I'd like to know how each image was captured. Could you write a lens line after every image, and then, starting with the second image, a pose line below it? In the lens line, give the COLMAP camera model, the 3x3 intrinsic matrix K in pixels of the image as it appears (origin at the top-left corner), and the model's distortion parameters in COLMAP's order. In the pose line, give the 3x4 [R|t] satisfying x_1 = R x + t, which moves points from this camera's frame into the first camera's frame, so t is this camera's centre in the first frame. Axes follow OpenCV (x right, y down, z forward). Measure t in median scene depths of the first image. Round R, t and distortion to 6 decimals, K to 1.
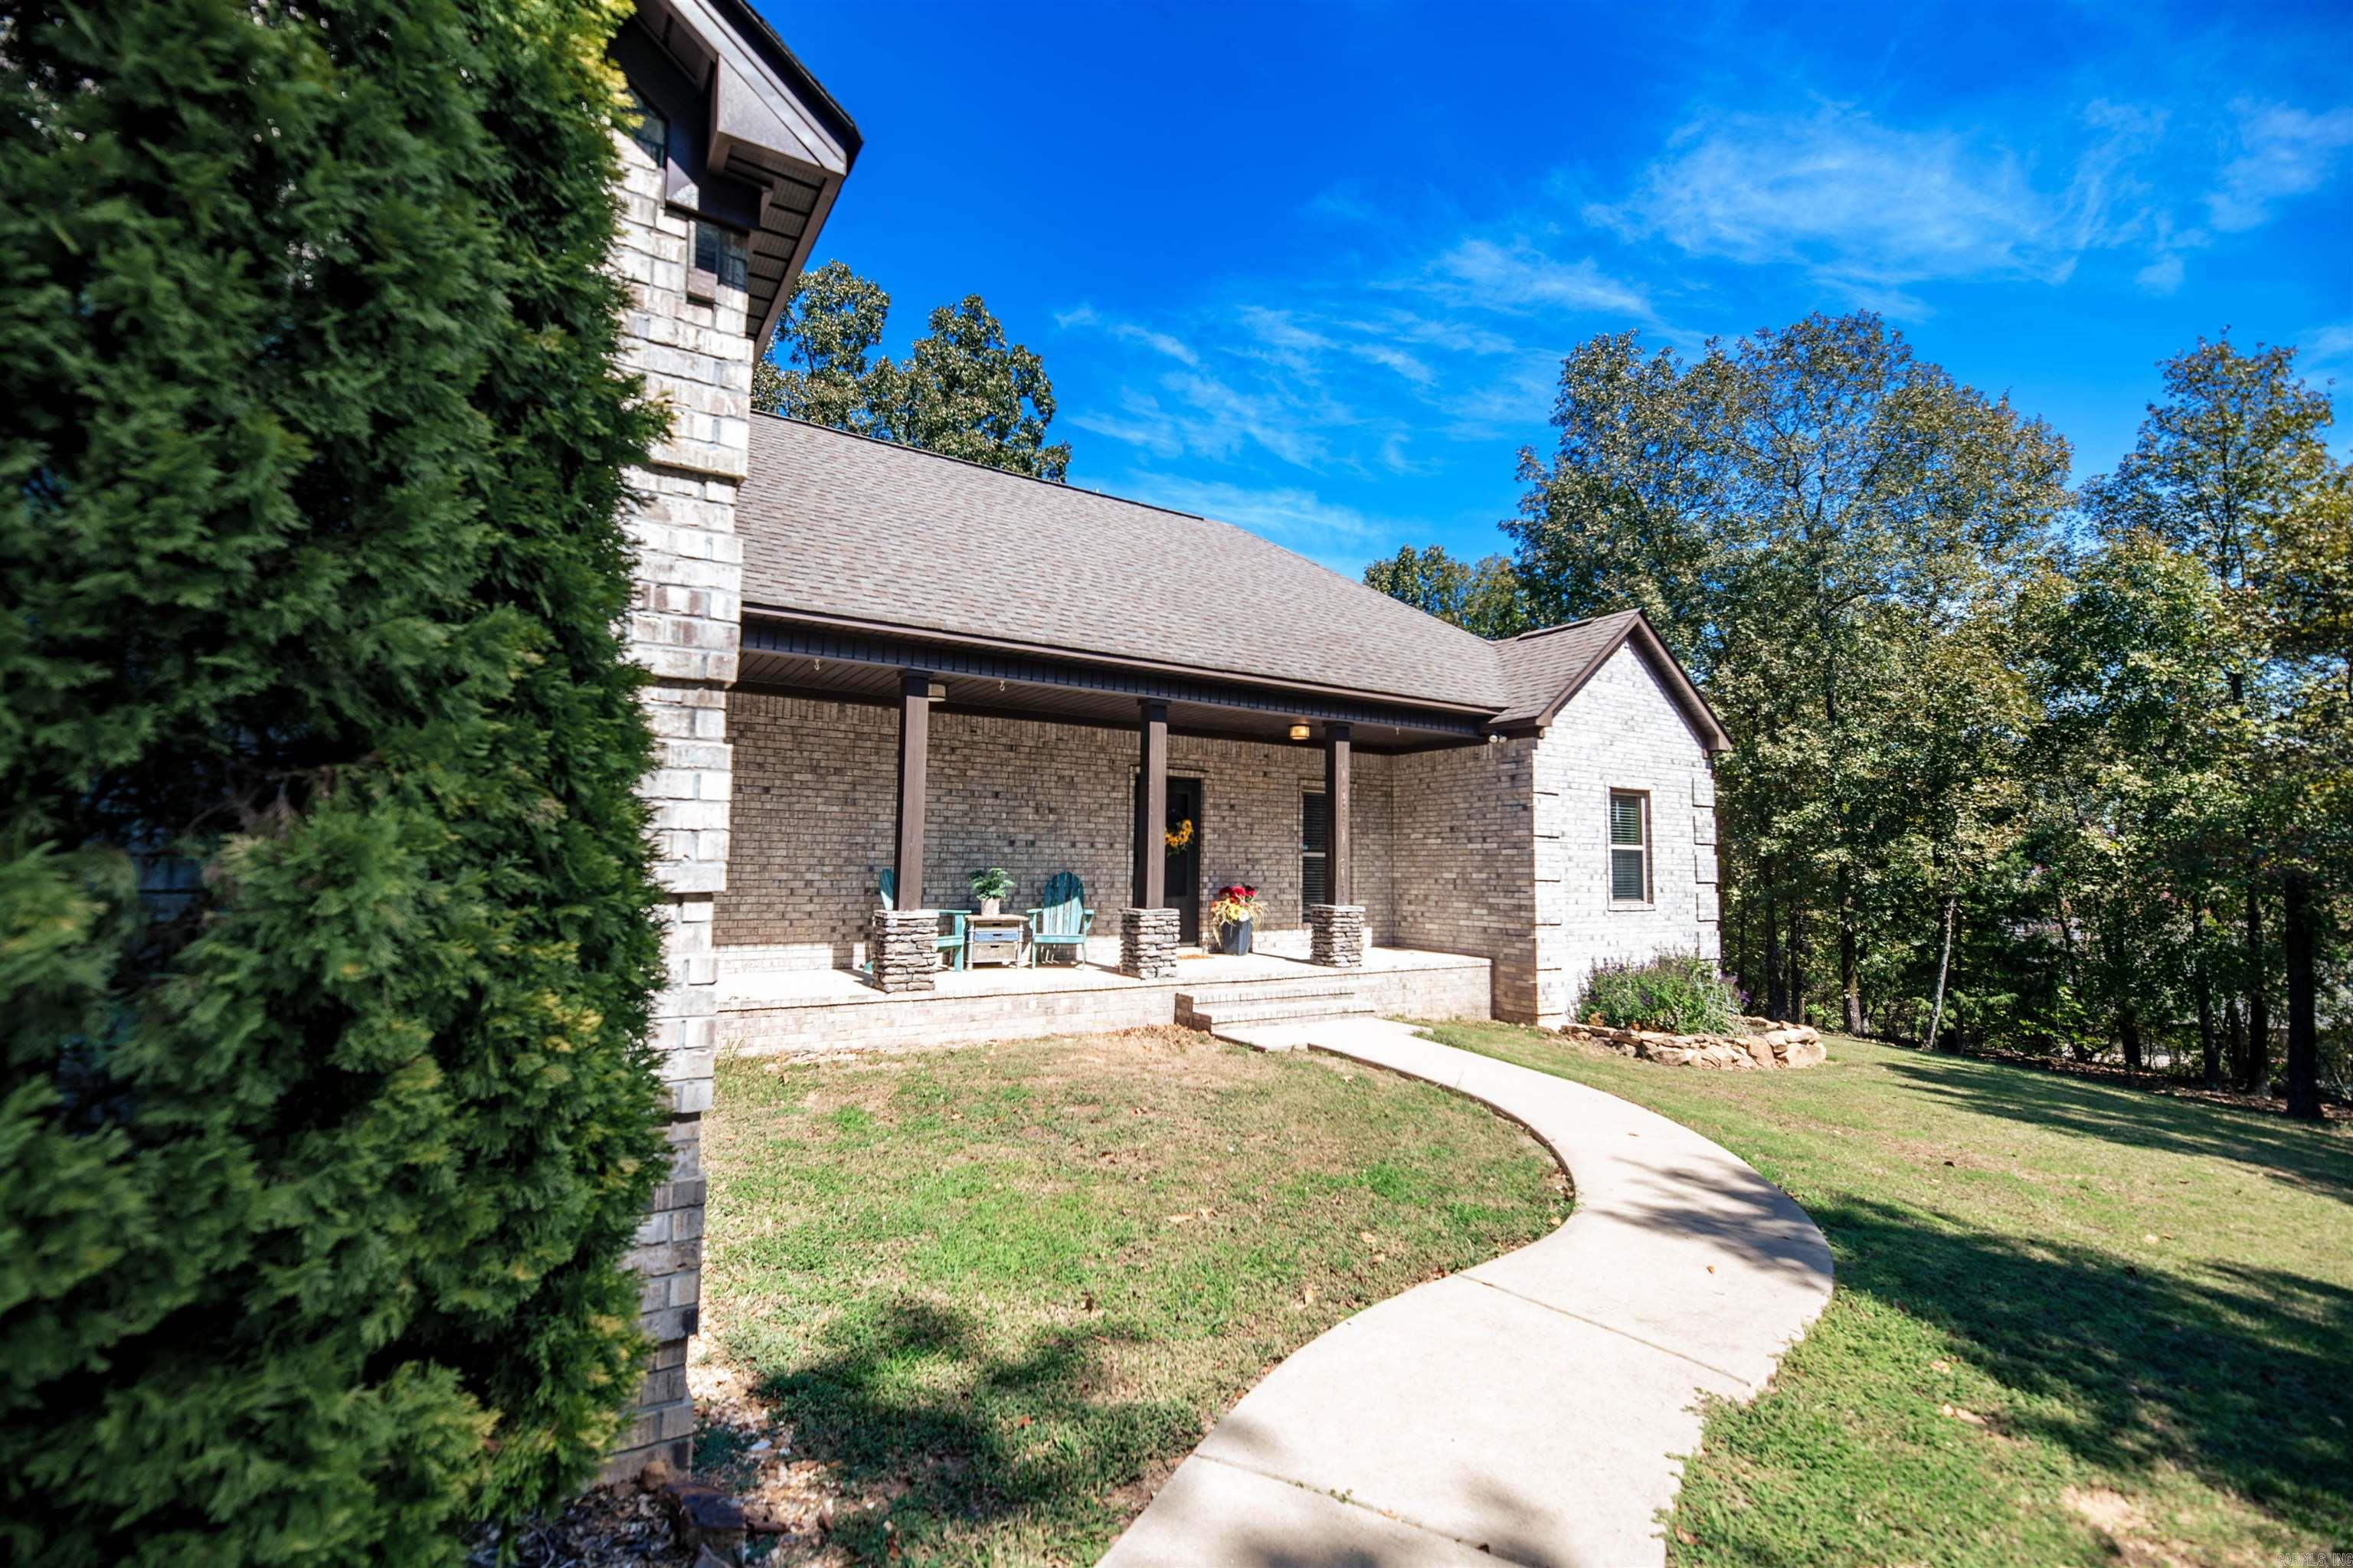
lens RADIAL K [[979.9, 0, 1162.6], [0, 979.9, 778.9], [0, 0, 1]] dist [0.001273, -0.000012]
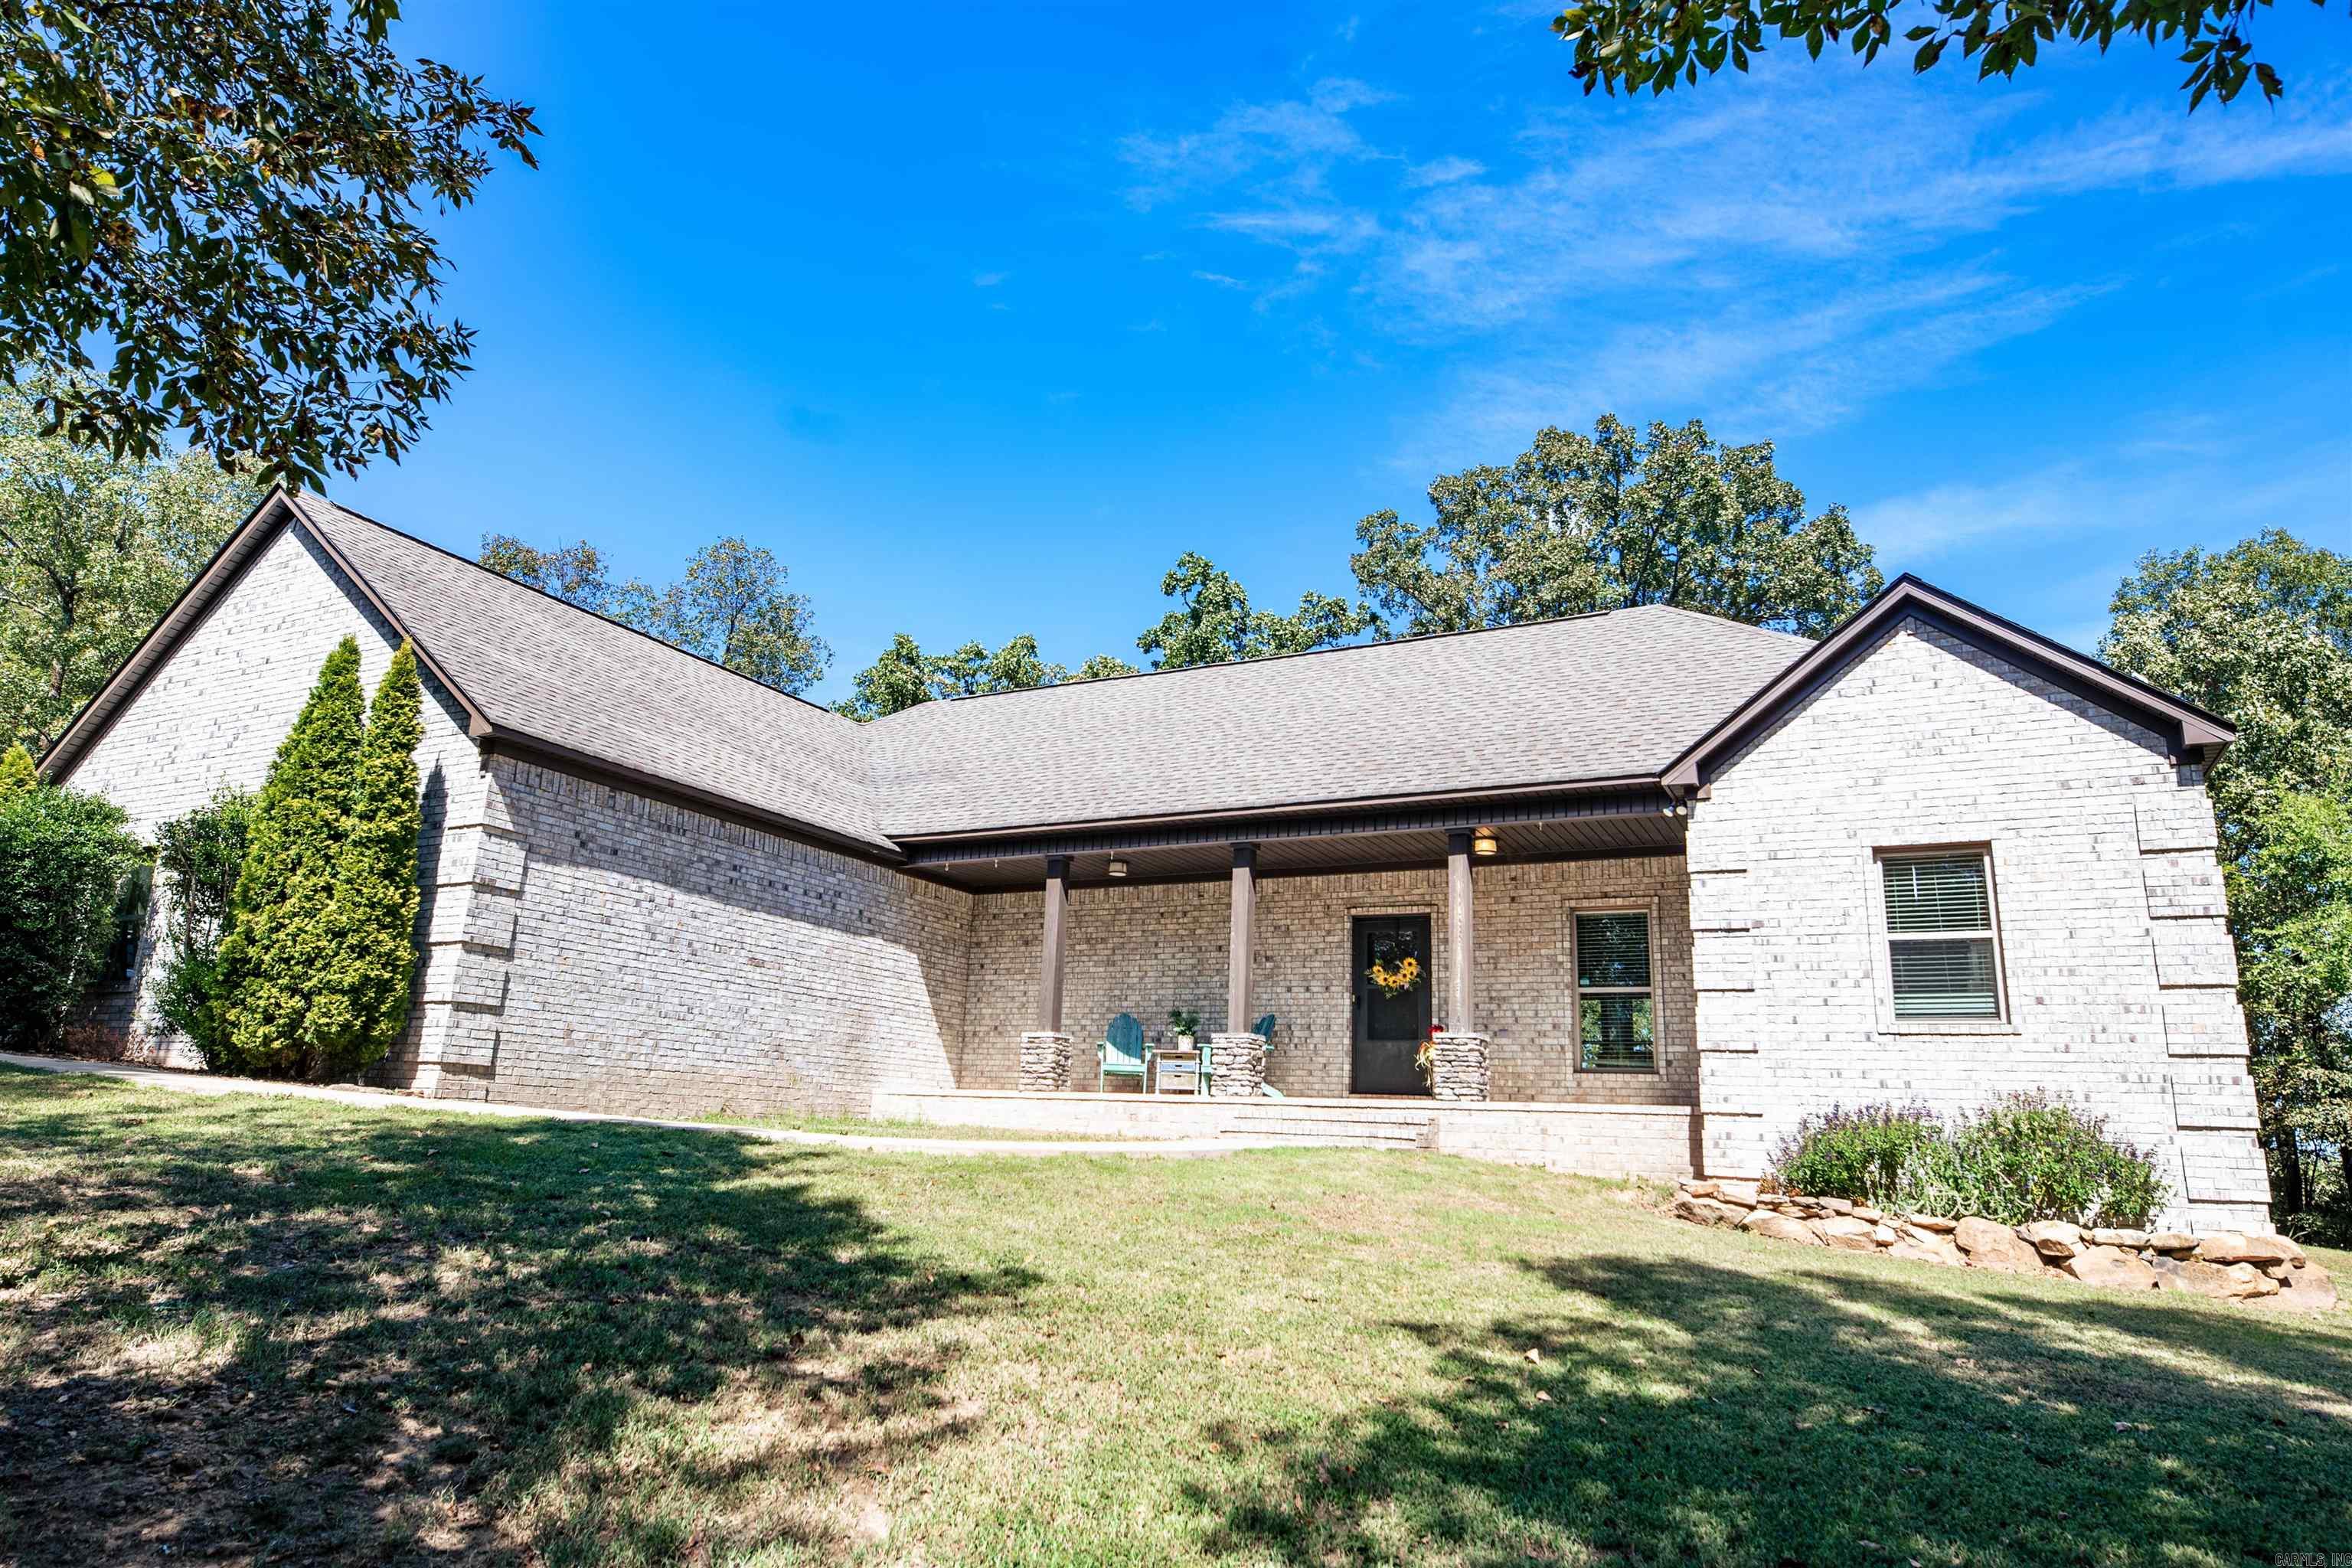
lens RADIAL K [[1358.4, 0, 1195.1], [0, 1358.4, 805.4], [0, 0, 1]] dist [0.007960, -0.001223]
pose [[0.519925, -0.195181, -0.831614, 1.085769], [0.047312, 0.978631, -0.200106, 0.157328], [0.852900, 0.064695, 0.518050, 0.139532]]
